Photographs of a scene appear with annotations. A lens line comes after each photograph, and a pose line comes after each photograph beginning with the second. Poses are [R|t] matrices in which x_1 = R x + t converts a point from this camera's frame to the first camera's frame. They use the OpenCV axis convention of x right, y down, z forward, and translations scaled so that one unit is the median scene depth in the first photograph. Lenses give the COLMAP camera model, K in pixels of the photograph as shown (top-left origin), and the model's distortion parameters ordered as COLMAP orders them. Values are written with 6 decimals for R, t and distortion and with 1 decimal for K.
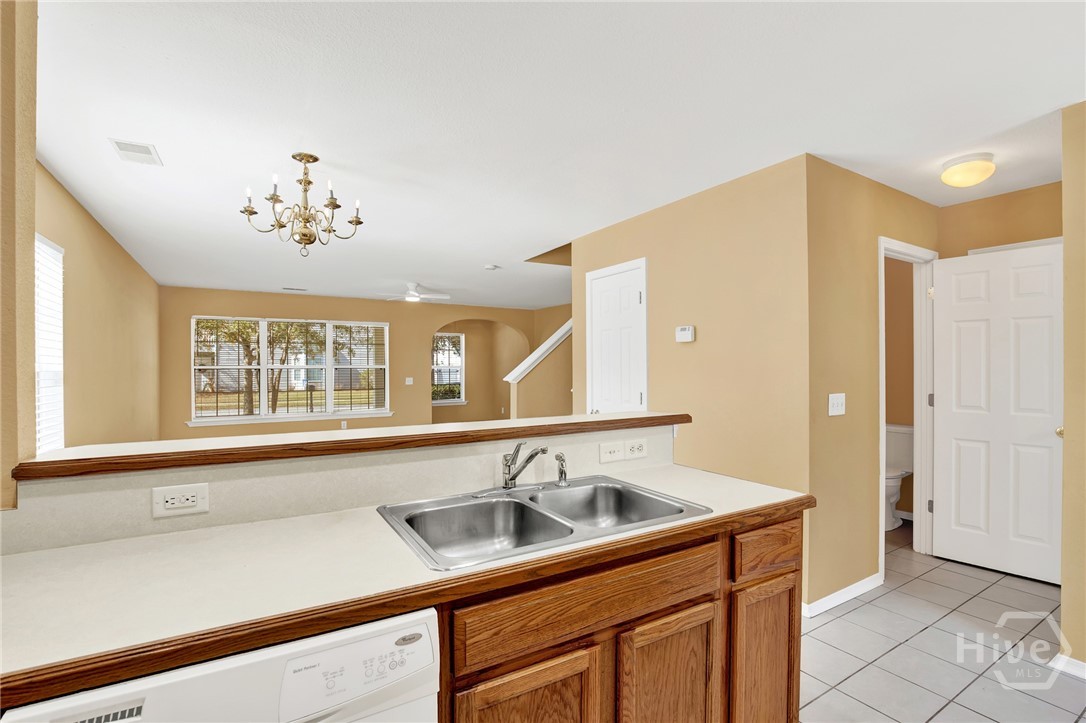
lens RADIAL K [[503.8, 0, 548.9], [0, 503.8, 366.9], [0, 0, 1]] dist [-0.027527, -0.000018]
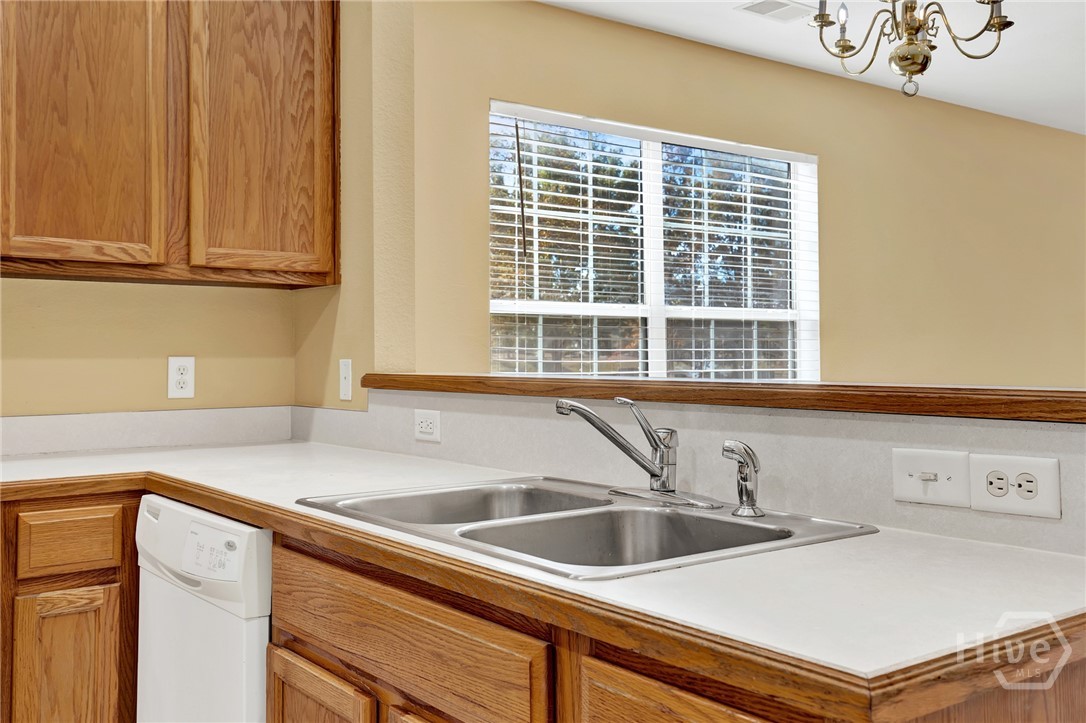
lens RADIAL K [[1055.3, 0, 542.8], [0, 1055.3, 325.8], [0, 0, 1]] dist [0.037438, 0.006092]
pose [[0.102878, -0.021182, -0.994468, 0.471628], [0.003880, 0.999774, -0.020894, 0.041377], [0.994686, -0.001709, 0.102937, 0.355270]]
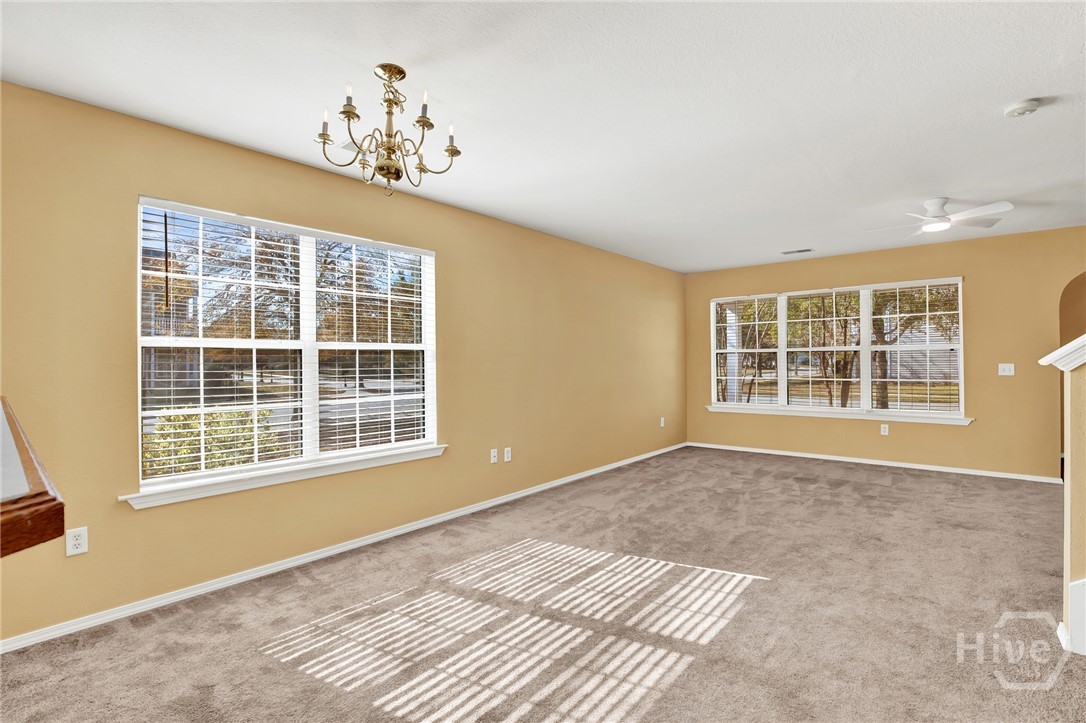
lens RADIAL K [[502.7, 0, 543.6], [0, 502.7, 358.2], [0, 0, 1]] dist [-0.026587, 0.000266]
pose [[0.306099, -0.005275, -0.951985, 0.251988], [0.008708, 0.999958, -0.002741, 0.029073], [0.951960, -0.007451, 0.306132, 0.740156]]
